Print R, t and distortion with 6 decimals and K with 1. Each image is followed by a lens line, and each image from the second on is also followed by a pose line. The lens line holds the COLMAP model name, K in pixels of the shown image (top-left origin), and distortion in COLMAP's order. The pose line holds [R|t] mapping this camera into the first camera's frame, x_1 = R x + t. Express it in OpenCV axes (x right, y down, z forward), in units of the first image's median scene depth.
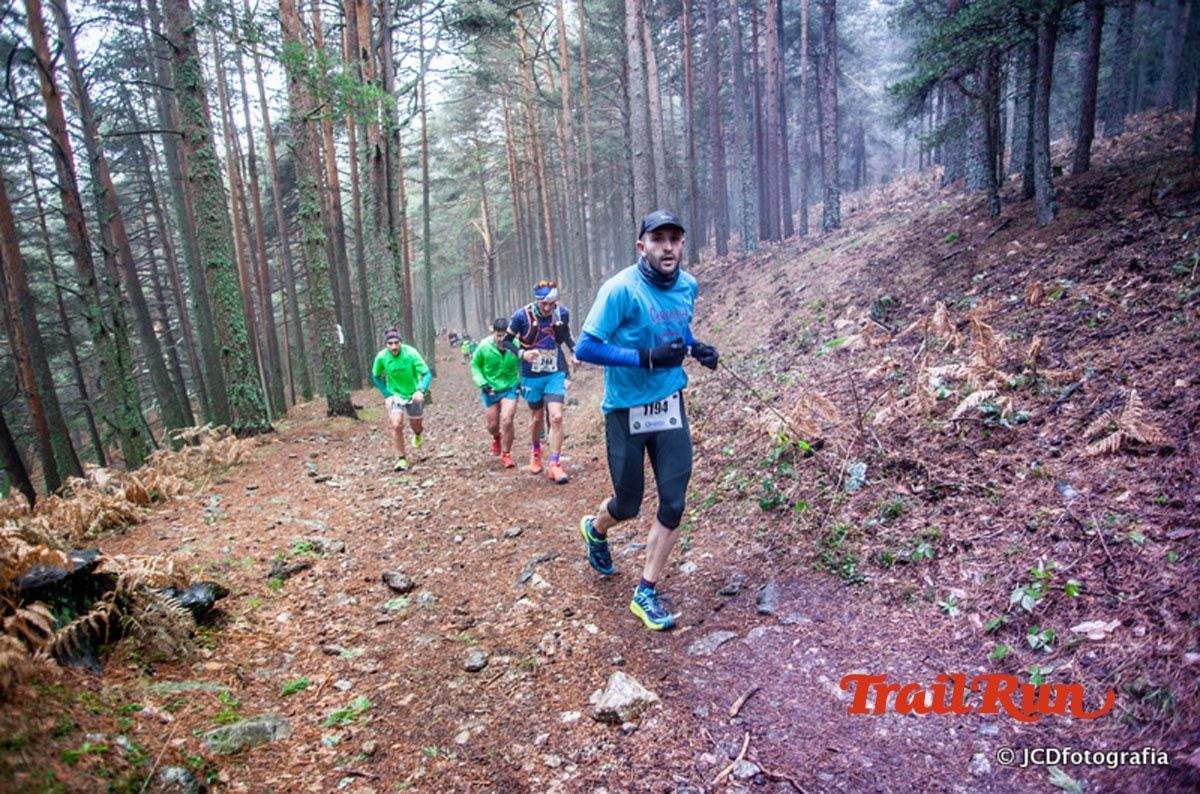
lens RADIAL K [[738.4, 0, 605.7], [0, 738.4, 405.5], [0, 0, 1]] dist [-0.095545, 0.056780]
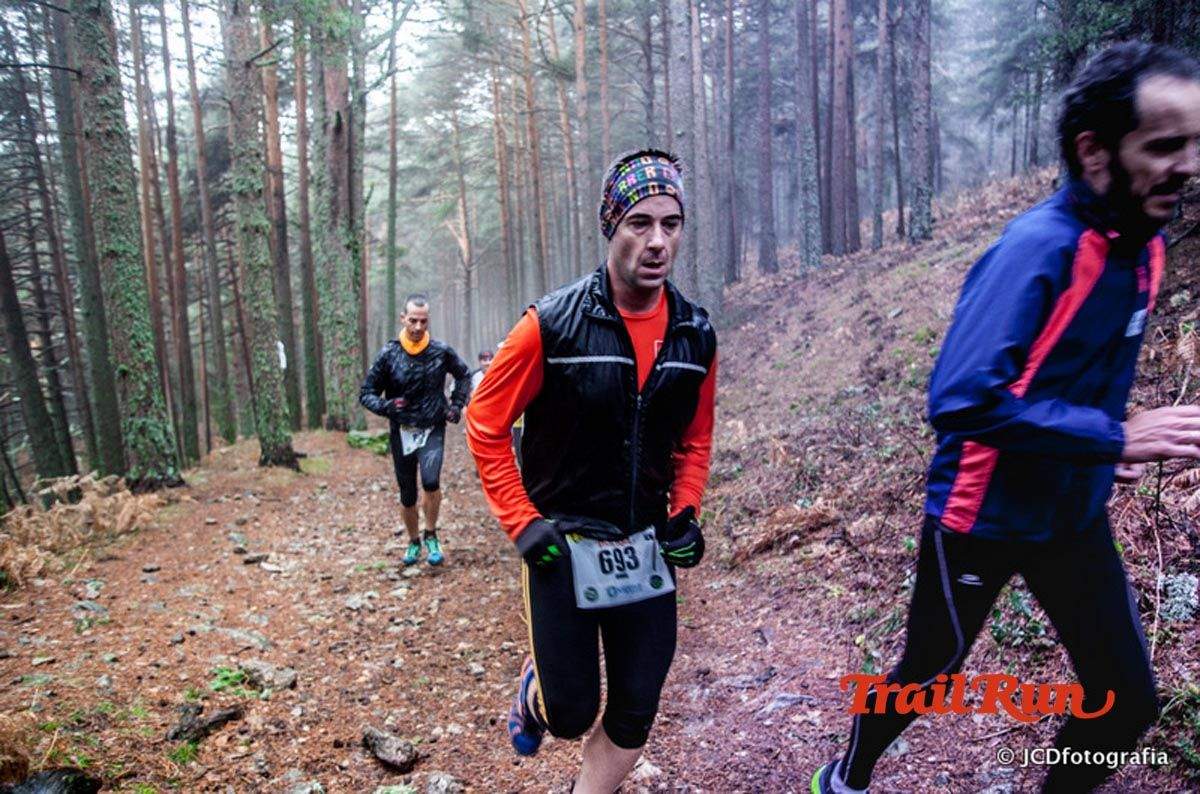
lens RADIAL K [[922.6, 0, 603.8], [0, 922.6, 403.9], [0, 0, 1]] dist [-0.086986, 0.081992]
pose [[0.999605, 0.027816, 0.004052, -0.102045], [-0.027513, 0.997710, -0.061786, -0.001339], [-0.005761, 0.061650, 0.998081, 0.198151]]
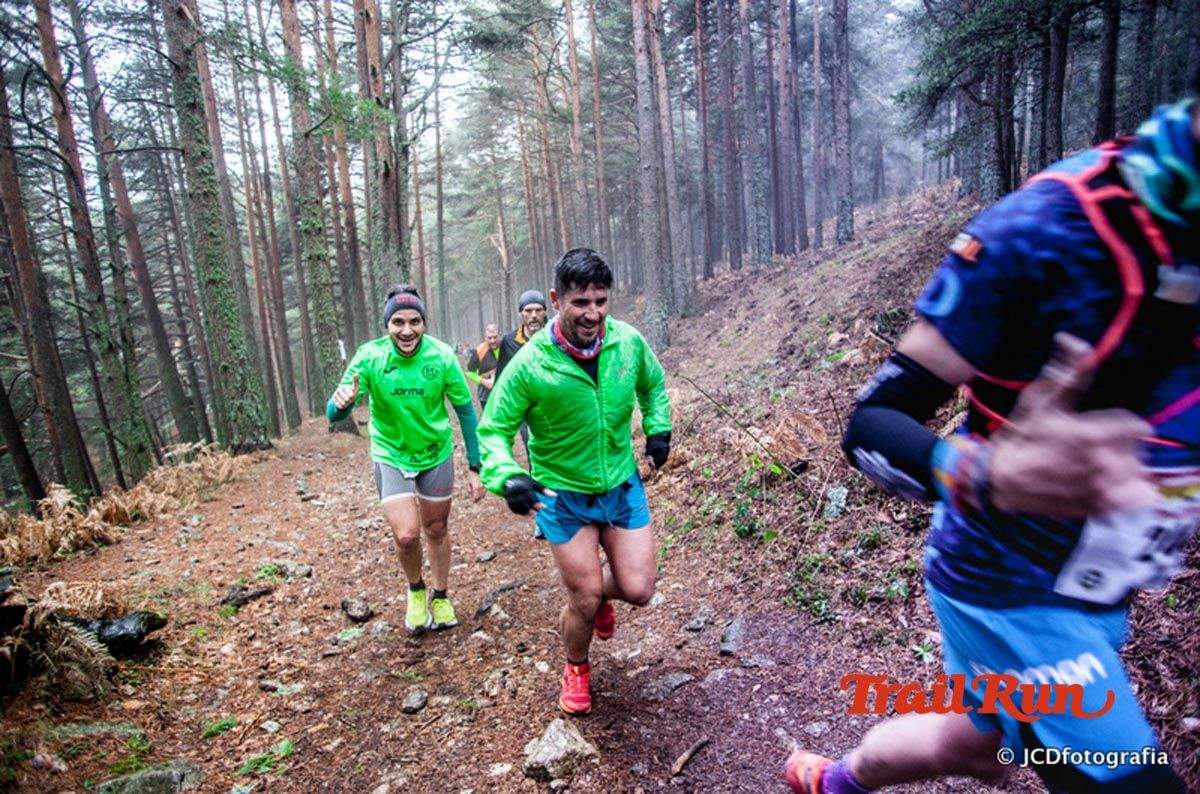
lens RADIAL K [[737.1, 0, 606.3], [0, 737.1, 405.1], [0, 0, 1]] dist [-0.094073, 0.053122]
pose [[0.999606, -0.001026, -0.028047, 0.058873], [0.000466, 0.999801, -0.019959, -0.005937], [0.028062, 0.019938, 0.999407, 0.047803]]
